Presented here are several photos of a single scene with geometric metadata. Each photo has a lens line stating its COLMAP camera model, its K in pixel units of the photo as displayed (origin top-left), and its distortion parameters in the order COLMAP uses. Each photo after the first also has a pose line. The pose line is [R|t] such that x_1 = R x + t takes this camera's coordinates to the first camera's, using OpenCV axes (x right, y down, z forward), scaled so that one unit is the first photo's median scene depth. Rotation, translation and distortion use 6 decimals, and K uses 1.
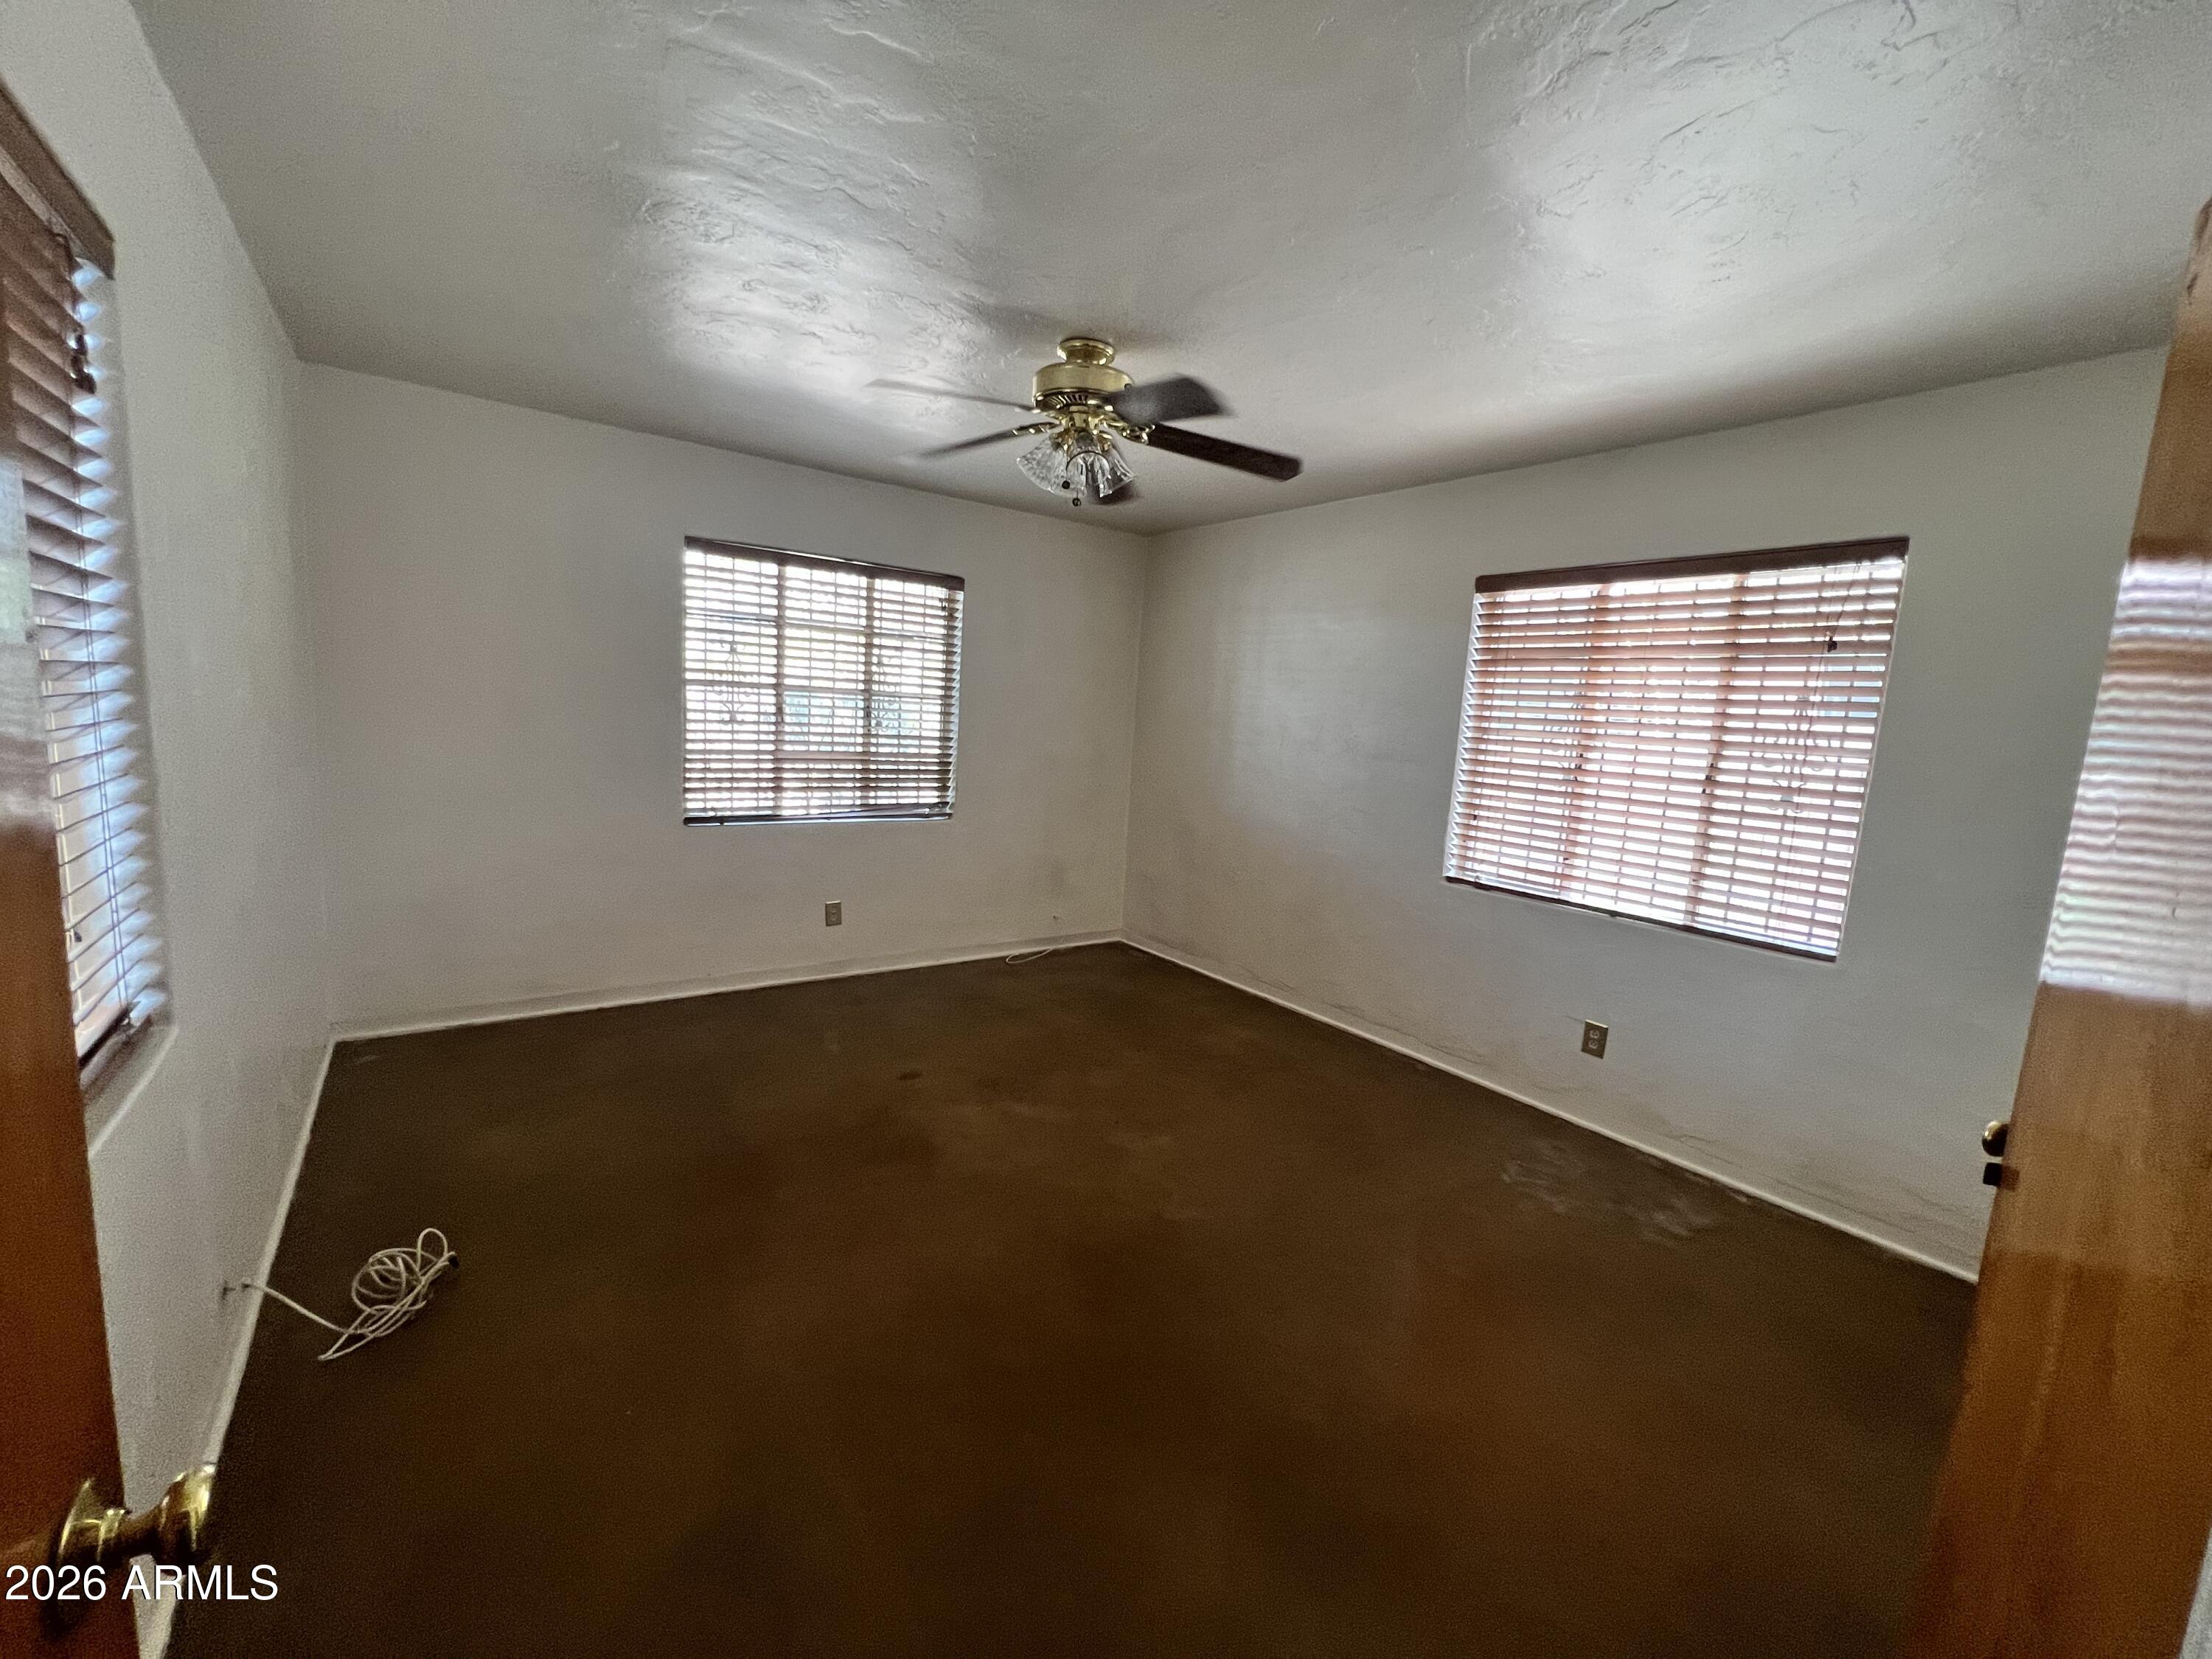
lens RADIAL K [[891.5, 0, 1106.0], [0, 891.5, 829.5], [0, 0, 1]] dist [-0.001396, -0.000078]
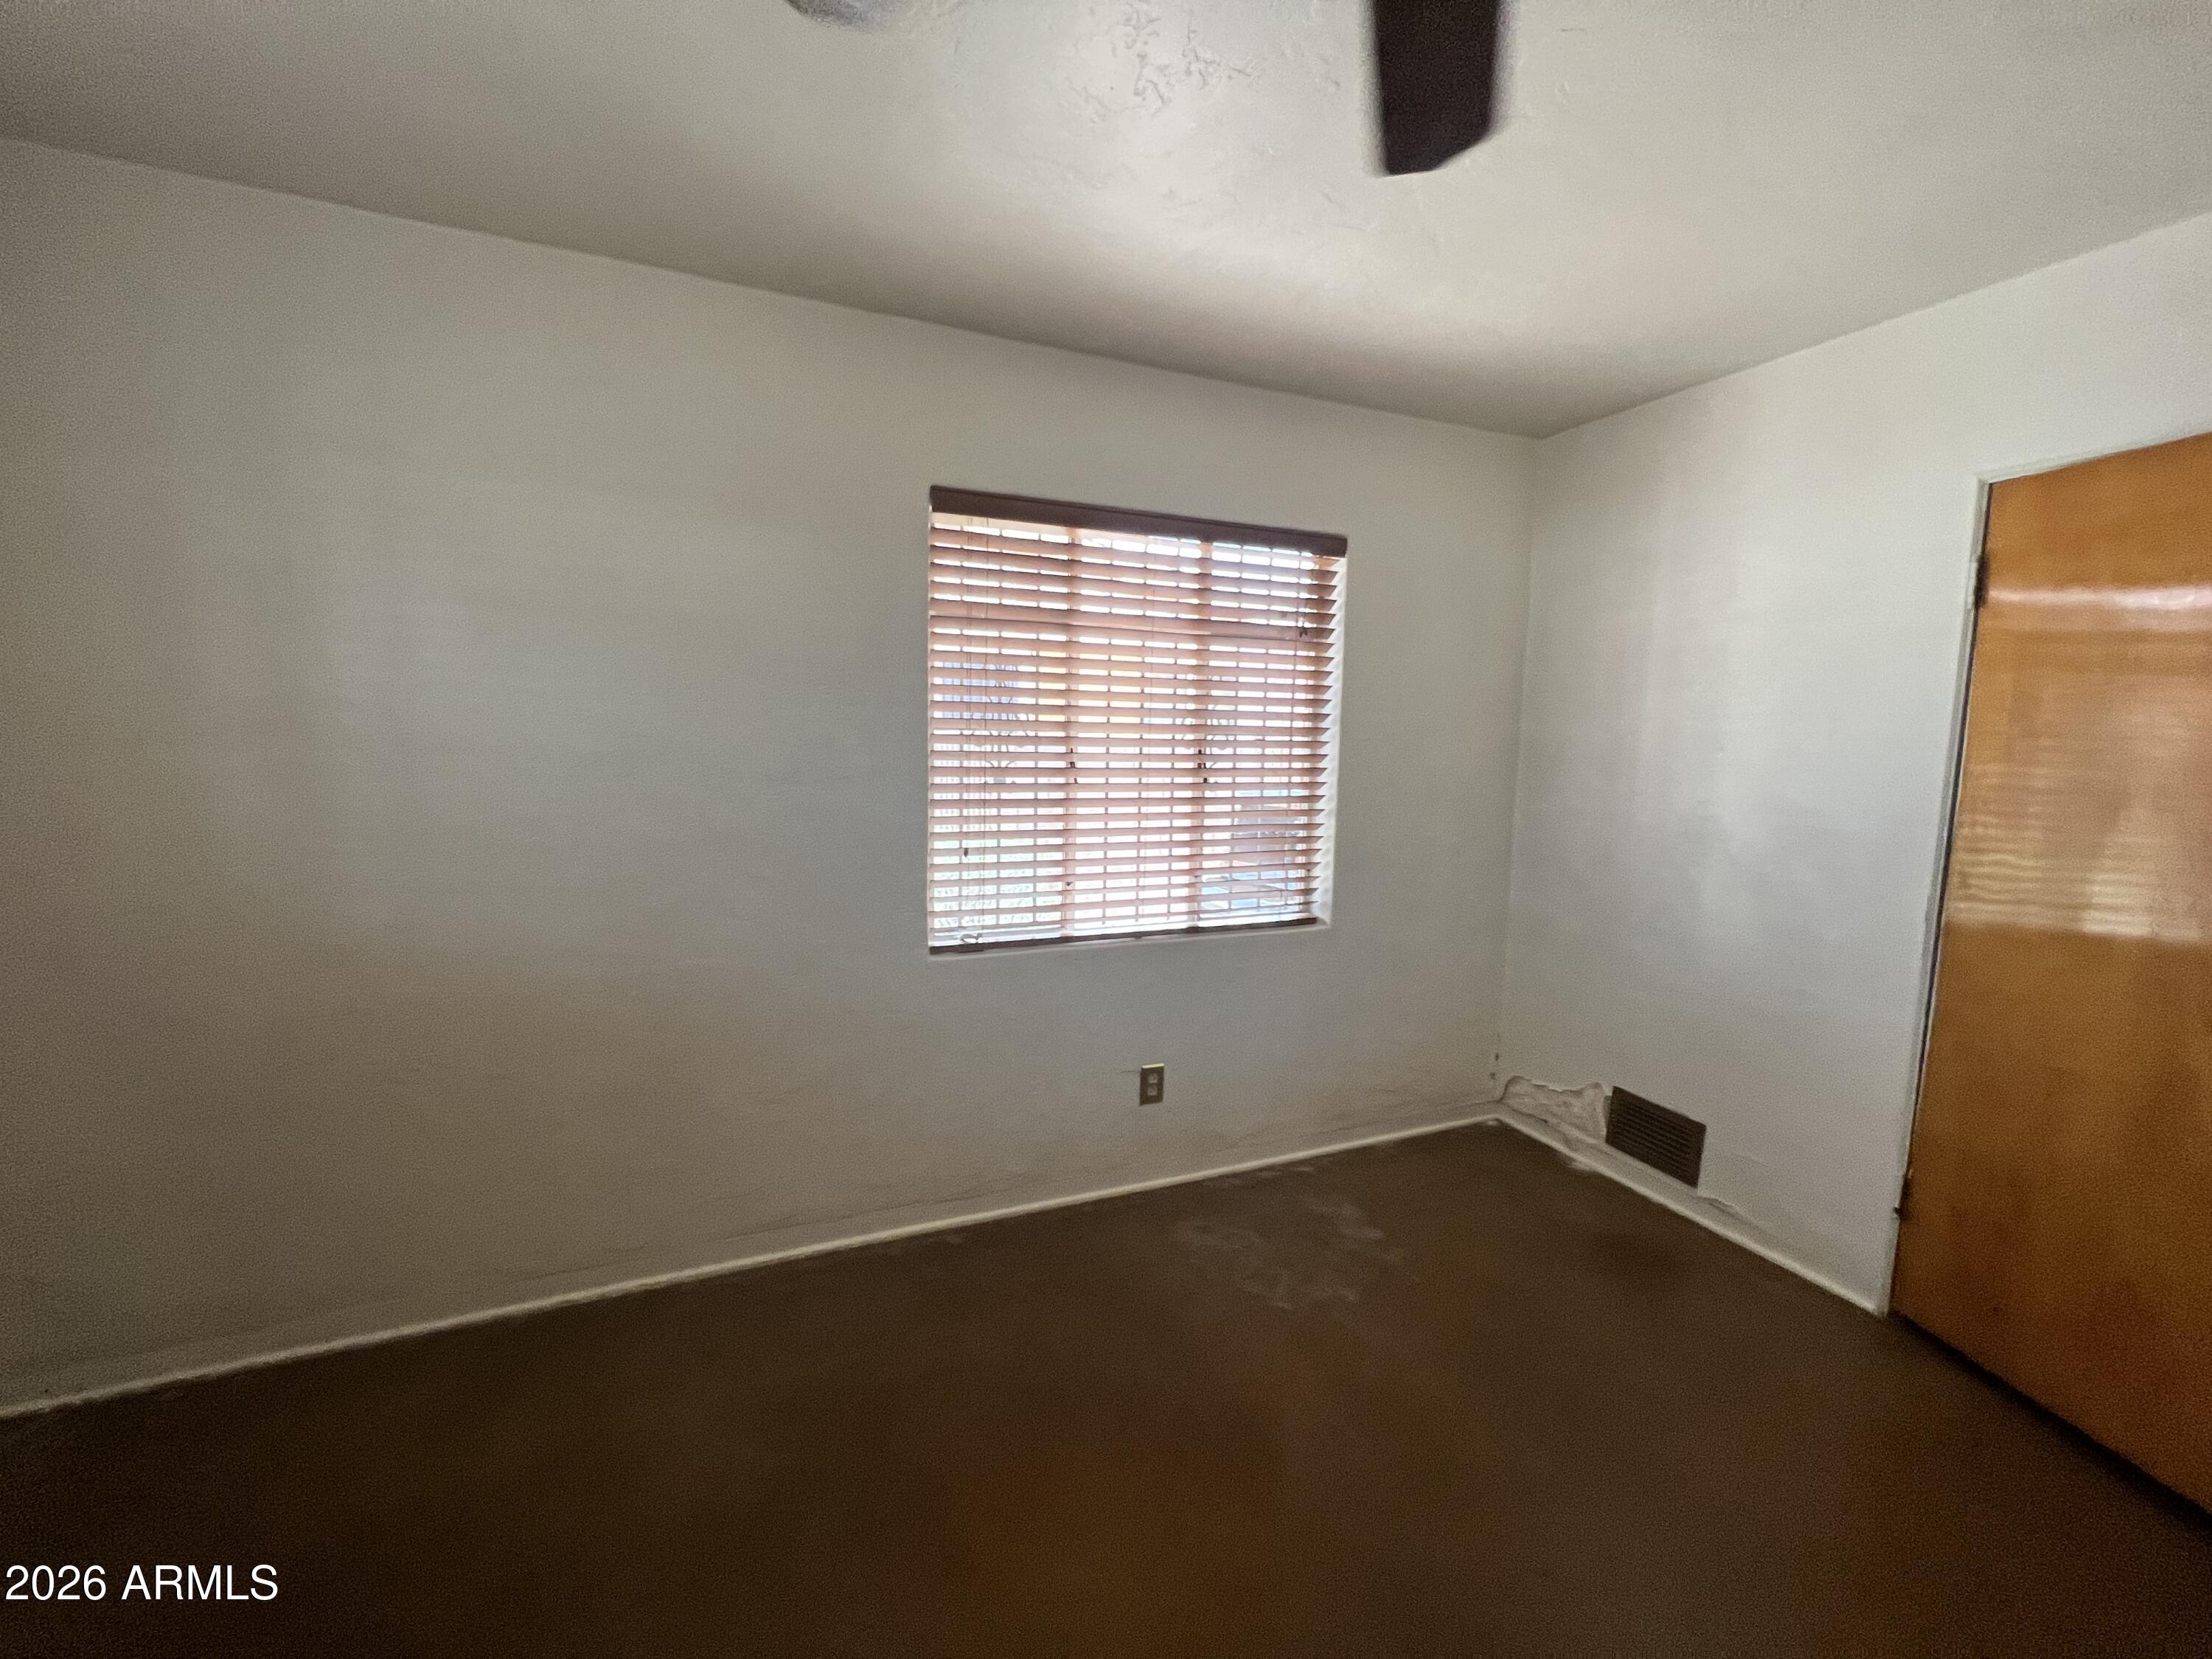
lens RADIAL K [[891.5, 0, 1106.0], [0, 891.5, 829.5], [0, 0, 1]] dist [-0.001396, -0.000078]
pose [[0.225585, -0.166090, 0.959961, -0.228749], [0.120062, 0.982589, 0.141791, -0.125911], [-0.966797, 0.083269, 0.241598, 0.813641]]
